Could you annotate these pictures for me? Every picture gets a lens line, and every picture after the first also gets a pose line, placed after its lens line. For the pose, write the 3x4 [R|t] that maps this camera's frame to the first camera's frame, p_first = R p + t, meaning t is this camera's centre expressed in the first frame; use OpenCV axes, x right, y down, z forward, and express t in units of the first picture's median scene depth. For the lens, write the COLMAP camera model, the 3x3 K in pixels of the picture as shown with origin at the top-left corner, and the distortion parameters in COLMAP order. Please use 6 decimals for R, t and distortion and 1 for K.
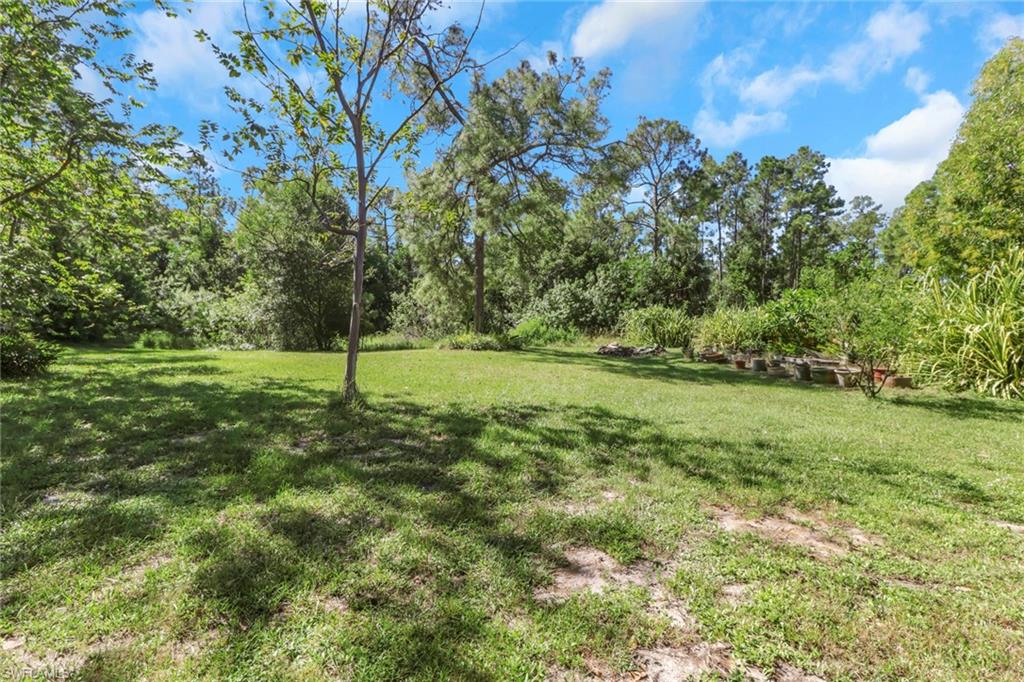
lens RADIAL K [[482.6, 0, 517.3], [0, 482.6, 327.0], [0, 0, 1]] dist [0.018568, -0.012464]
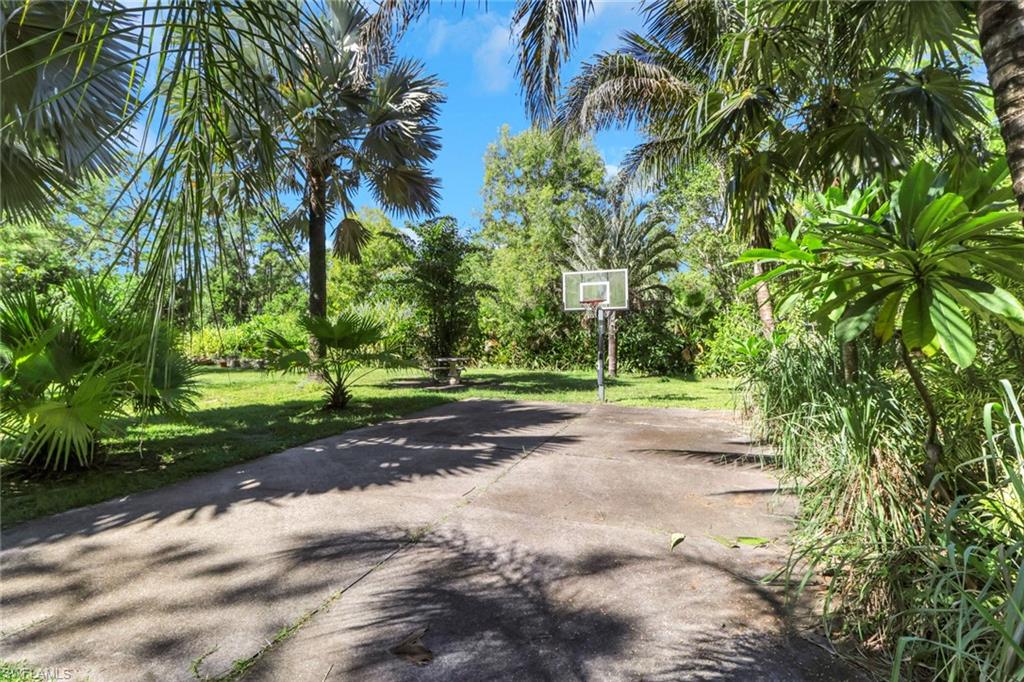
lens RADIAL K [[482.6, 0, 517.3], [0, 482.6, 327.0], [0, 0, 1]] dist [0.018568, -0.012464]
pose [[0.553799, 0.005005, 0.832635, -0.105722], [0.020048, 0.999612, -0.019343, 0.001741], [-0.832409, 0.027405, 0.553484, -0.219014]]
